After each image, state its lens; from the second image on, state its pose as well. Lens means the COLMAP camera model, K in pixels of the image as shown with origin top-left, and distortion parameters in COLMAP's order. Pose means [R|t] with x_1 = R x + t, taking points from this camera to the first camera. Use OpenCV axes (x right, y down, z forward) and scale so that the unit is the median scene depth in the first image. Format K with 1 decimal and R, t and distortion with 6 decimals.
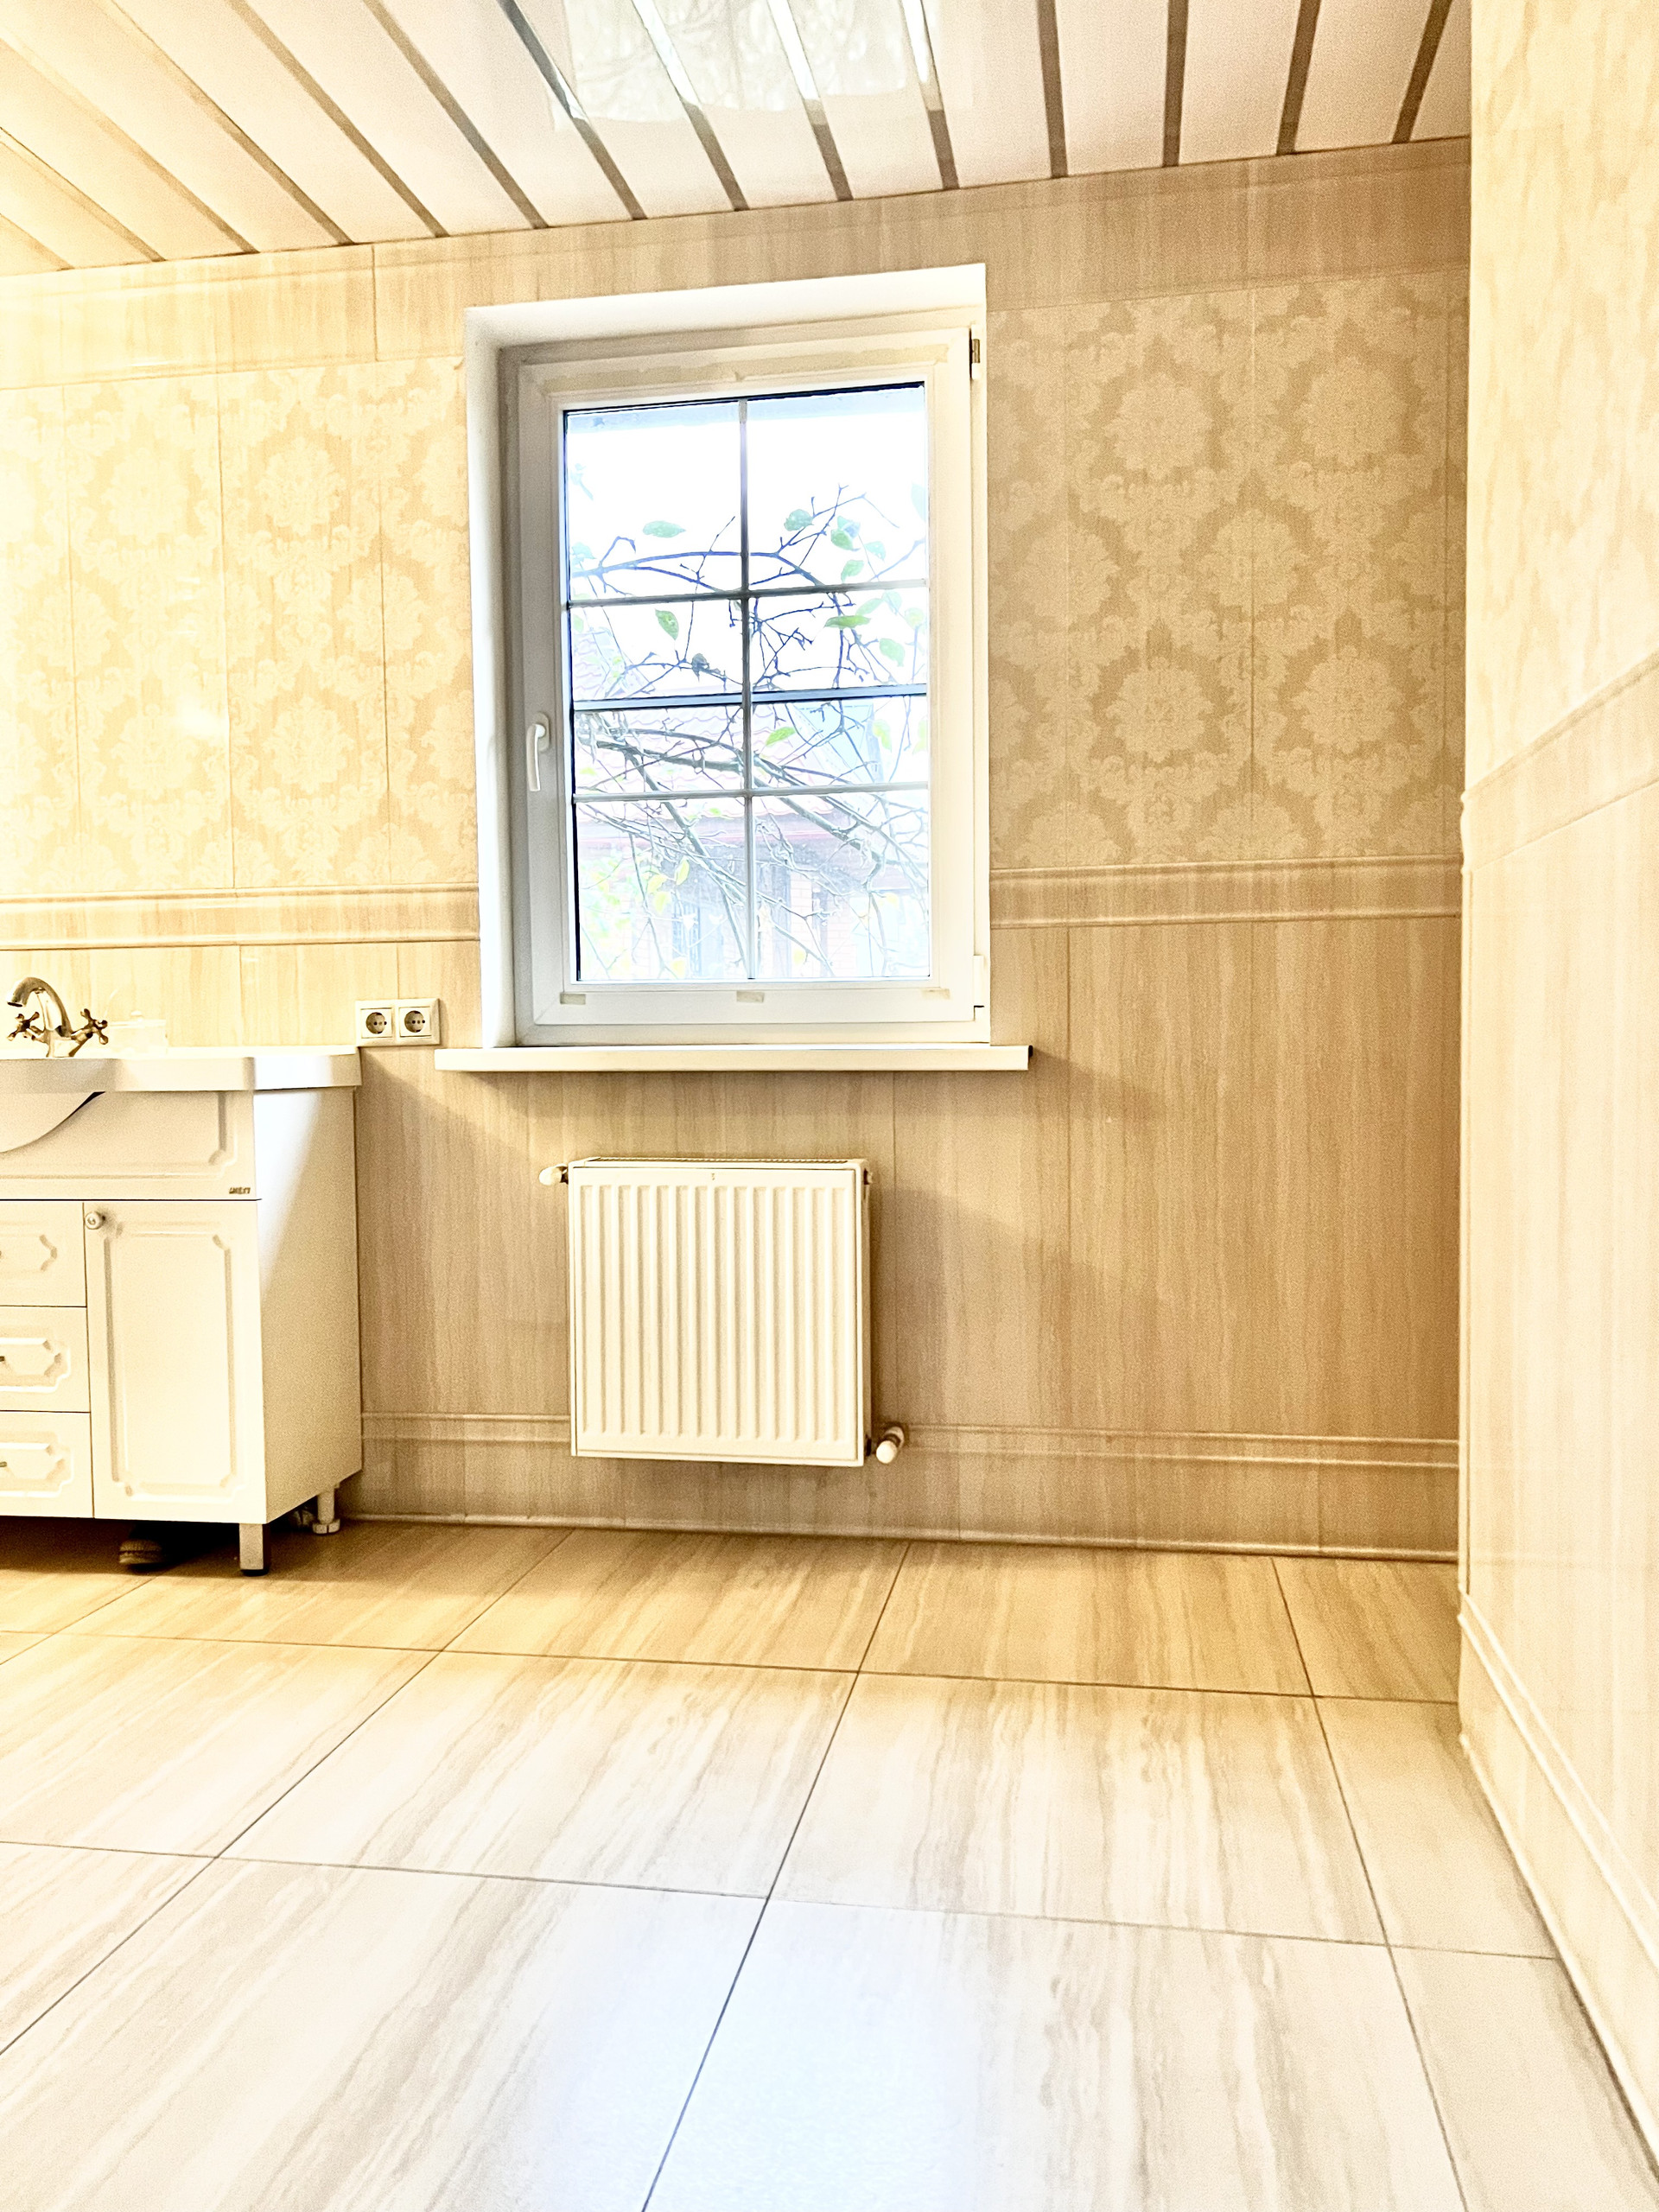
lens RADIAL K [[1673.7, 0, 823.6], [0, 1673.7, 1113.9], [0, 0, 1]] dist [0.058676, -0.067641]
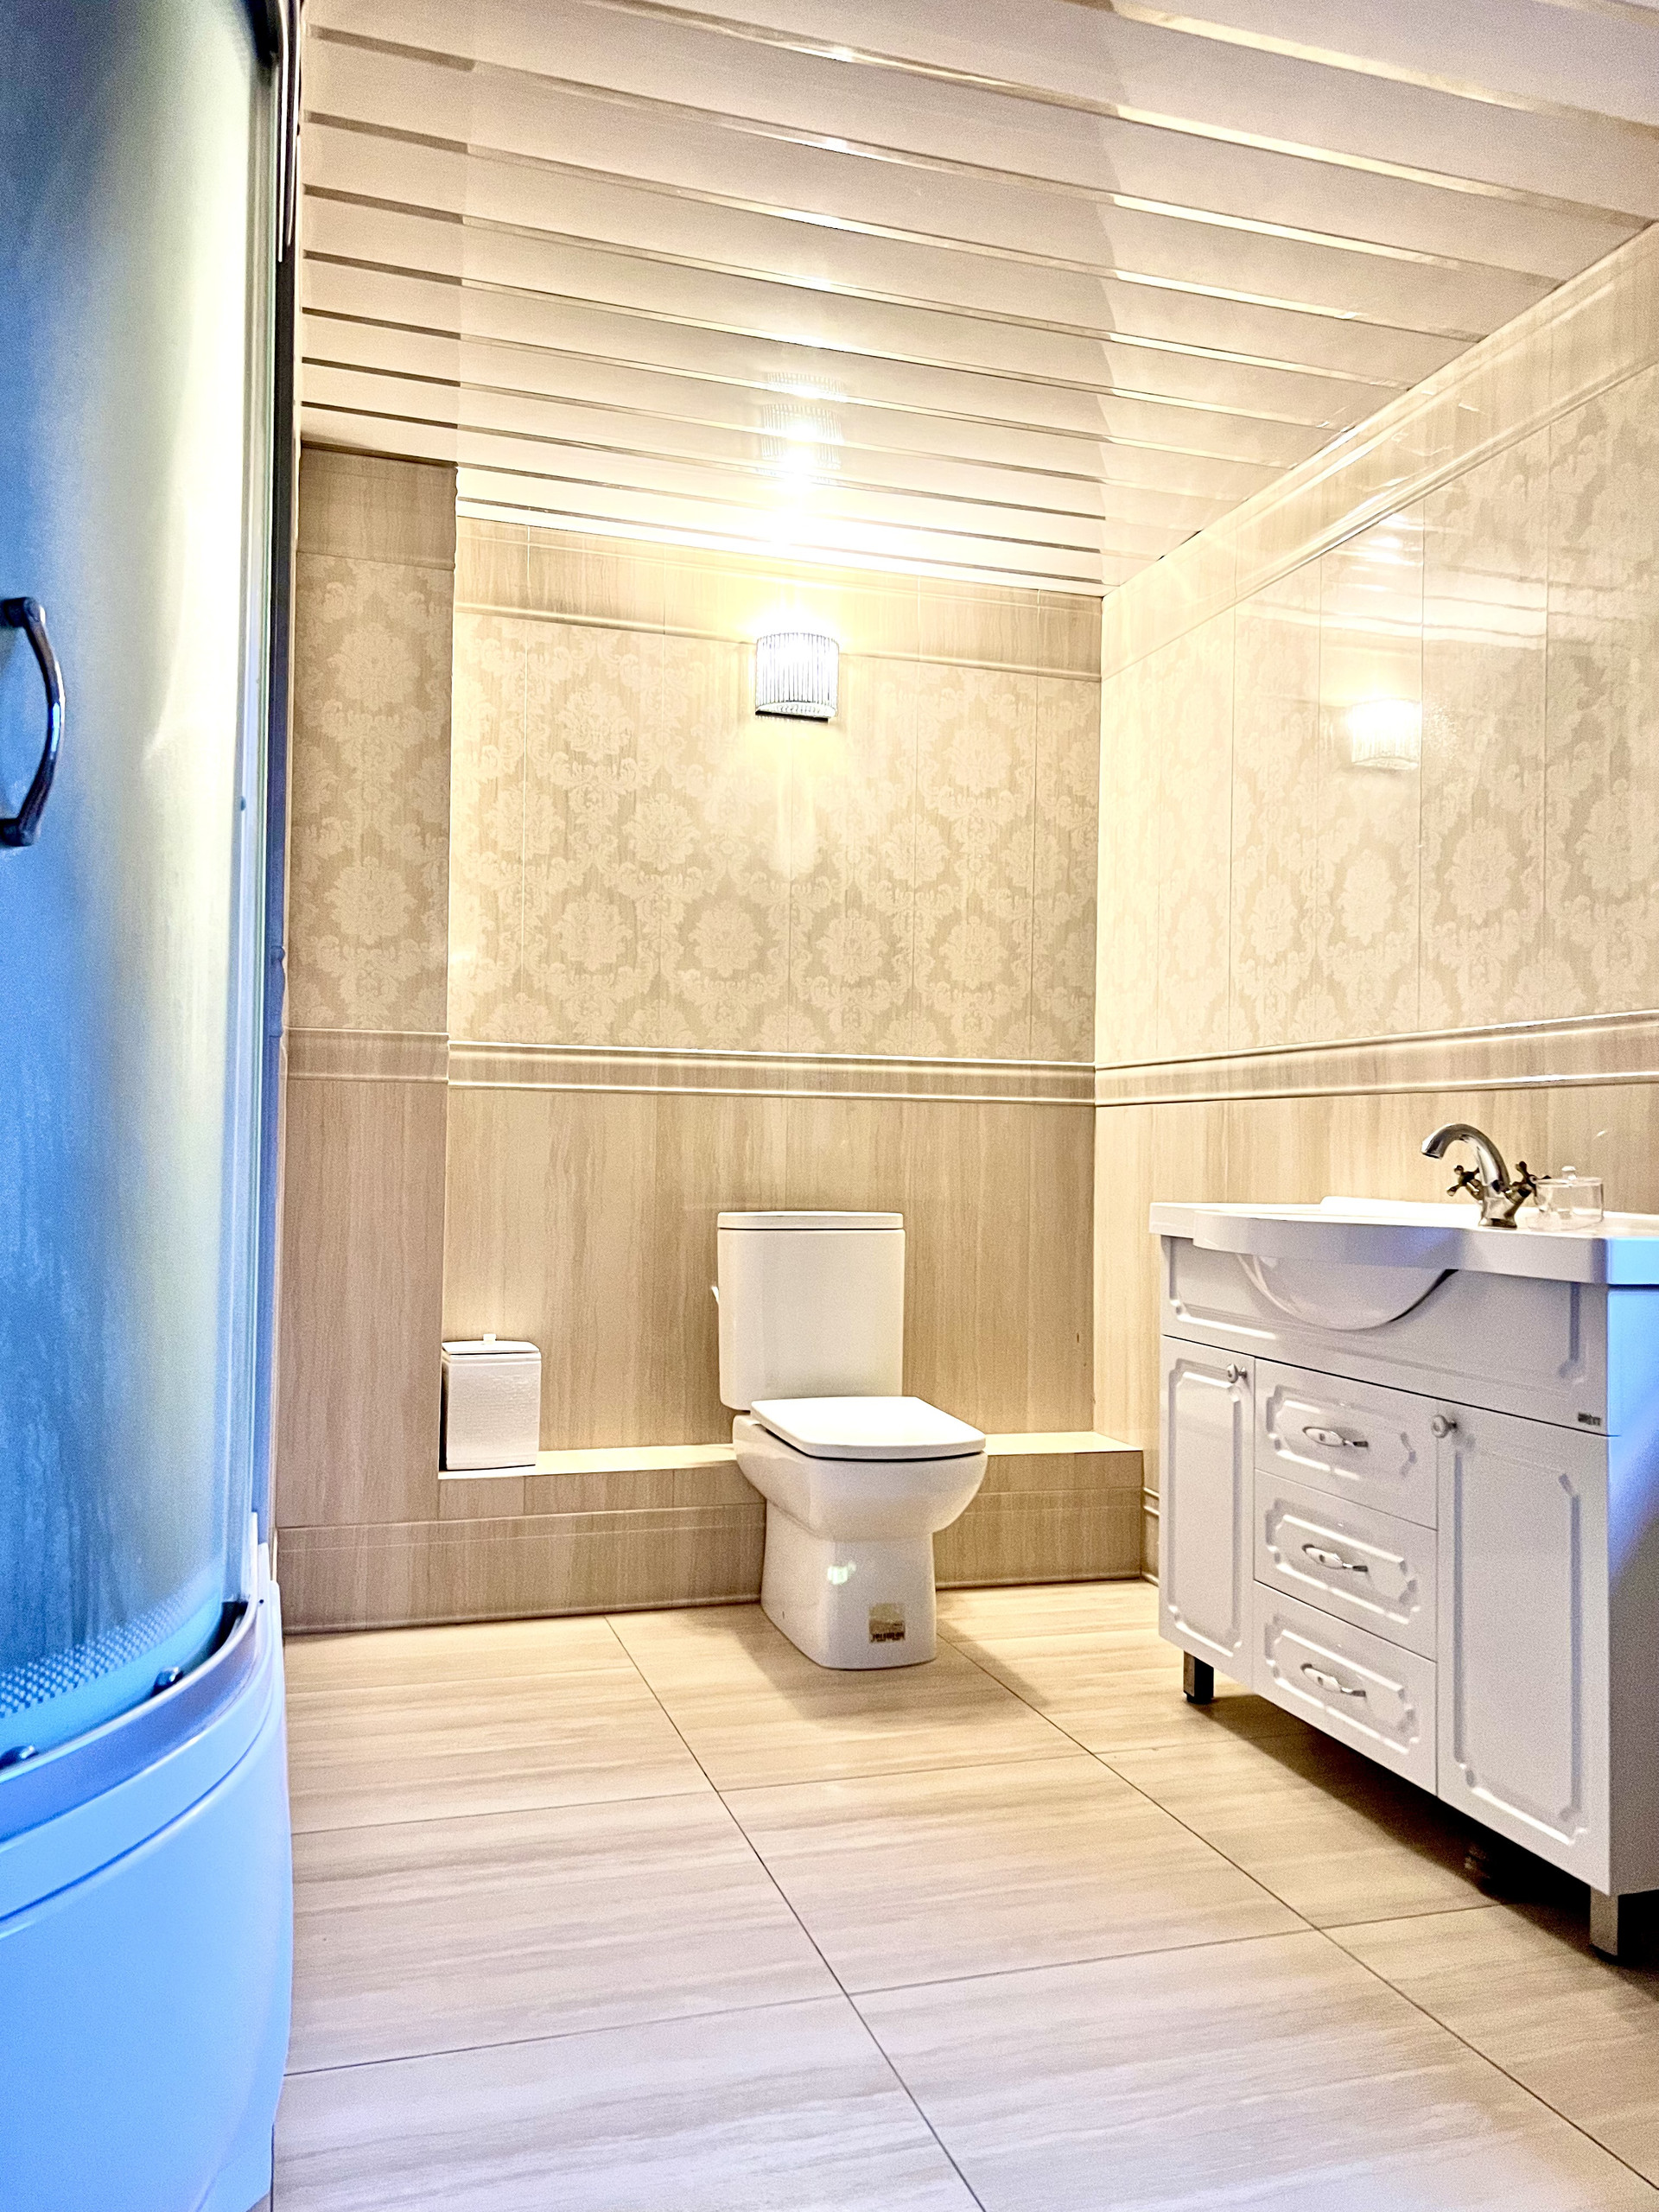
lens RADIAL K [[1673.7, 0, 839.0], [0, 1673.7, 1109.2], [0, 0, 1]] dist [0.058676, -0.067641]
pose [[0.460278, 0.001112, -0.887774, 0.152986], [-0.059284, 0.997806, -0.029486, -0.047544], [0.885793, 0.066203, 0.459334, 0.354935]]
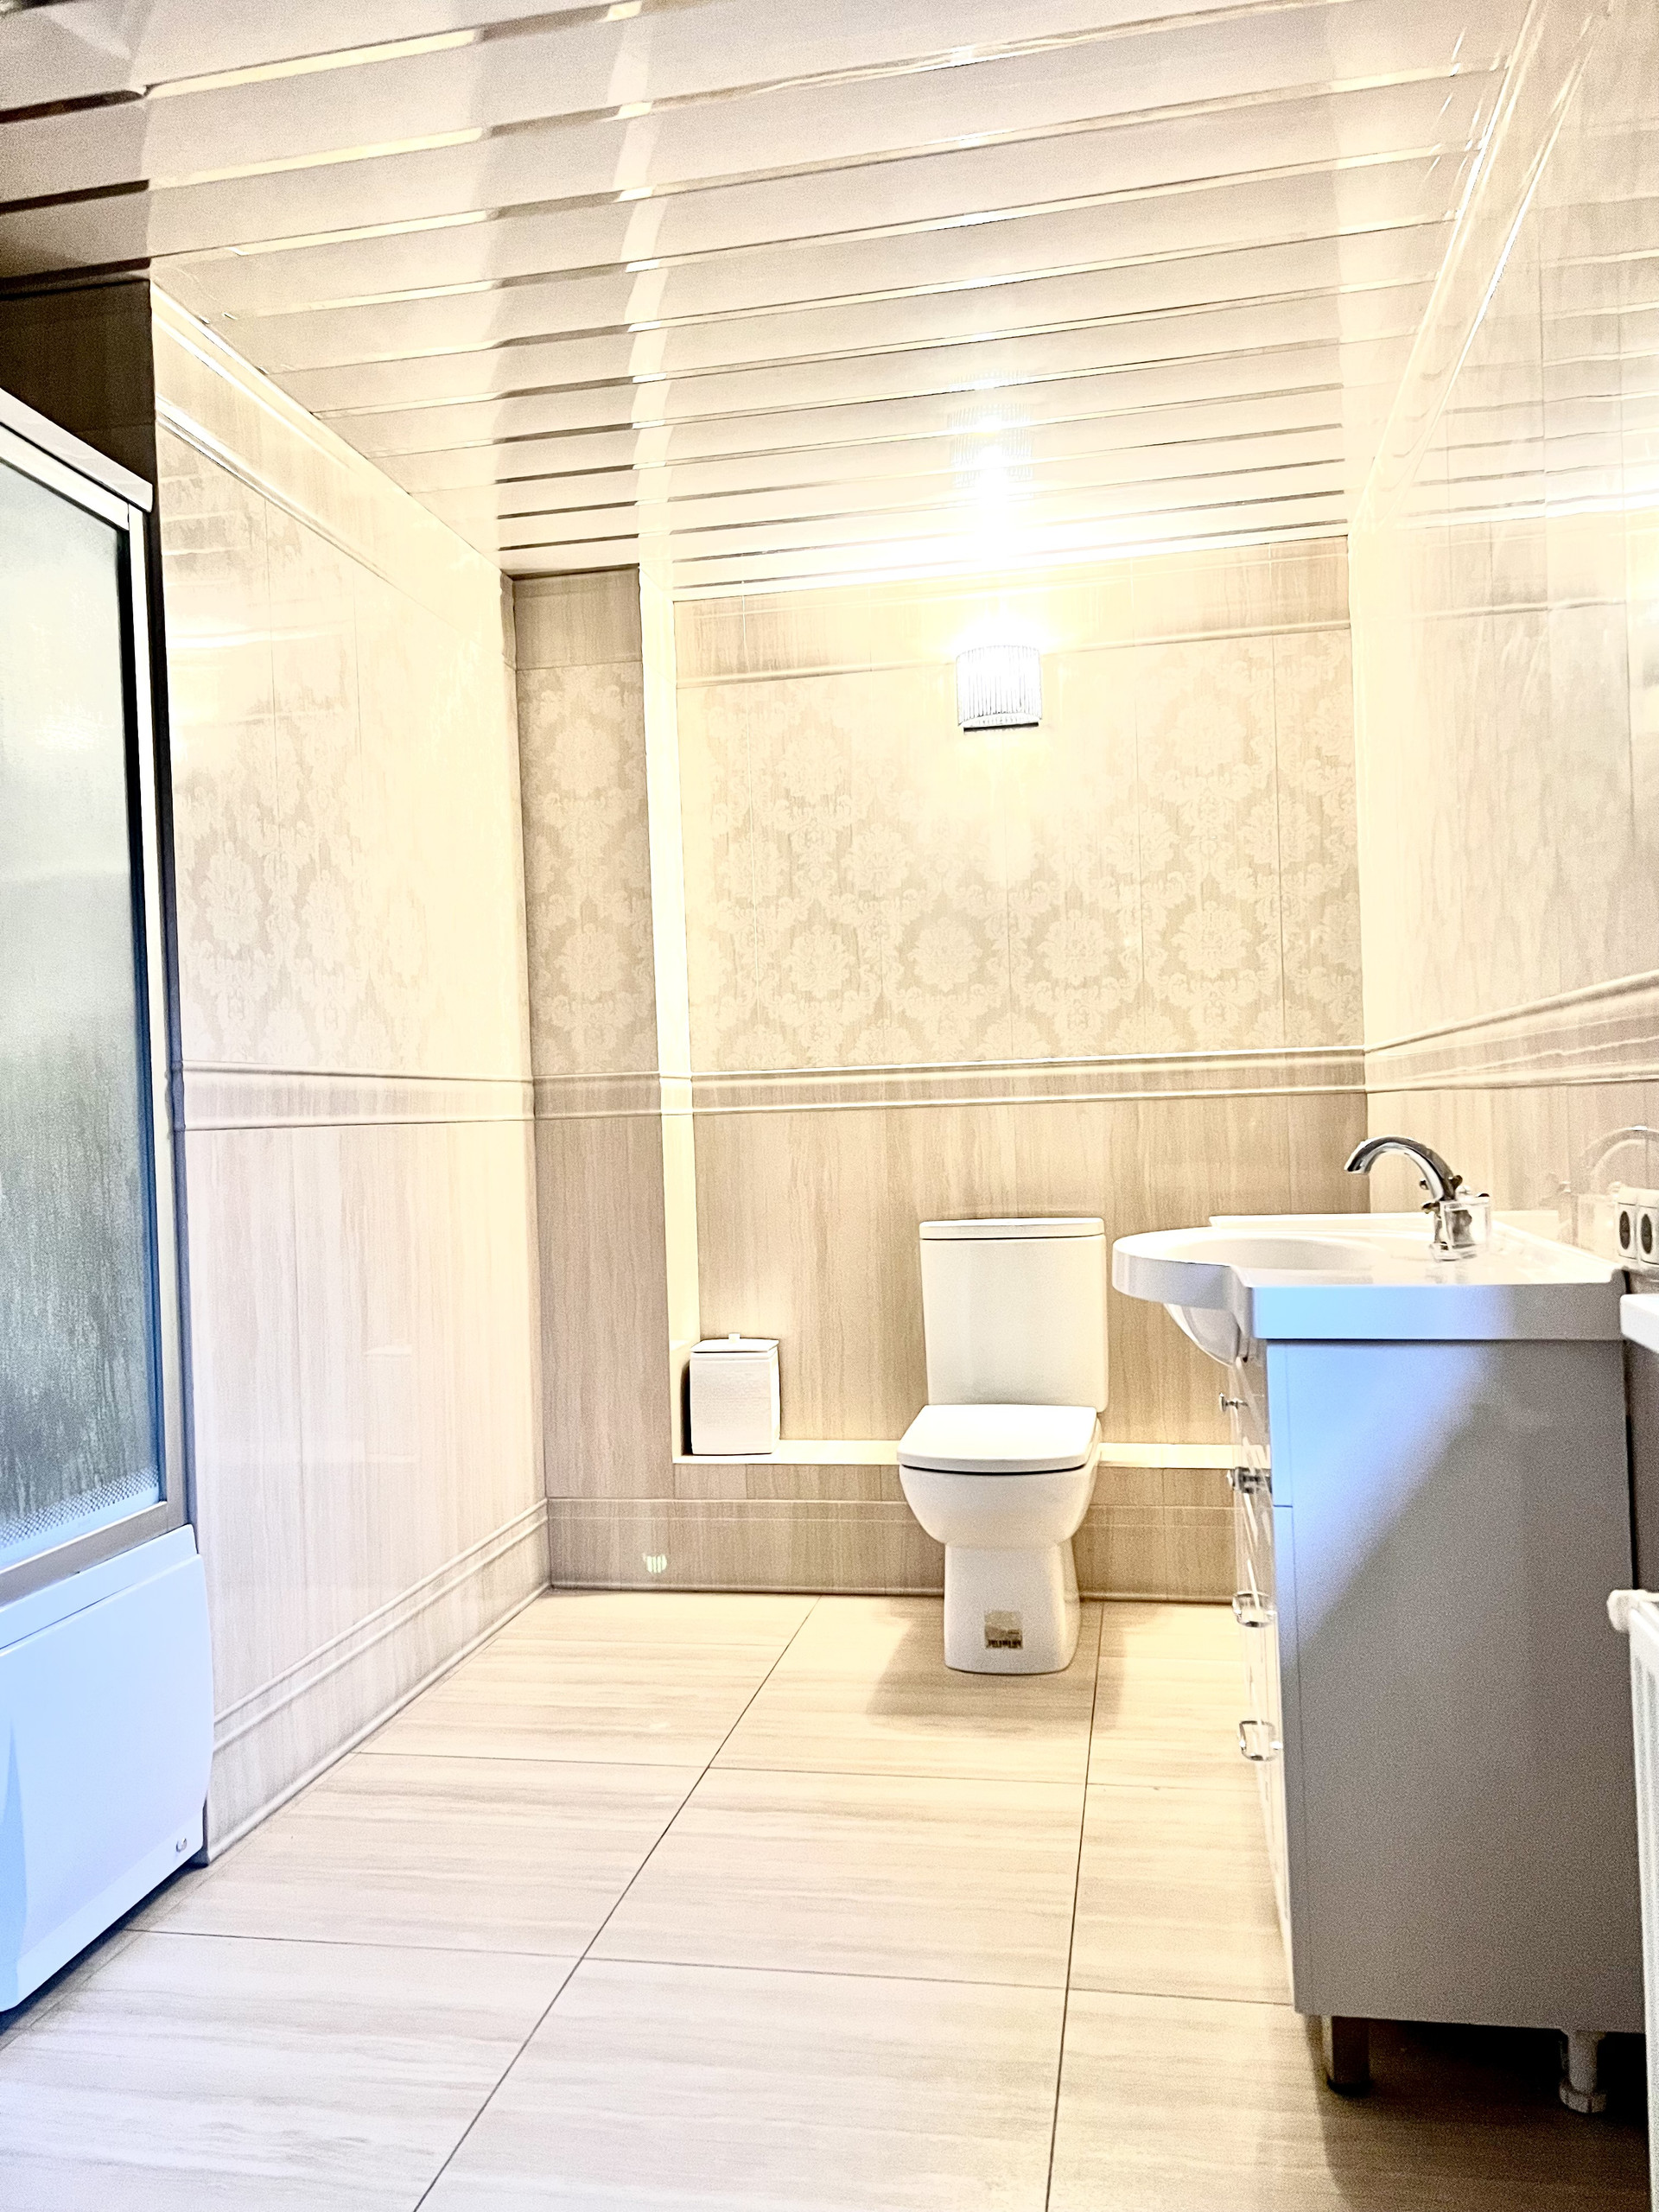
lens RADIAL K [[1673.7, 0, 821.5], [0, 1673.7, 1108.7], [0, 0, 1]] dist [0.058676, -0.067641]
pose [[-0.019031, 0.013478, -0.999728, 0.313490], [-0.004561, 0.999898, 0.013567, -0.109831], [0.999808, 0.004818, -0.018968, 0.816237]]
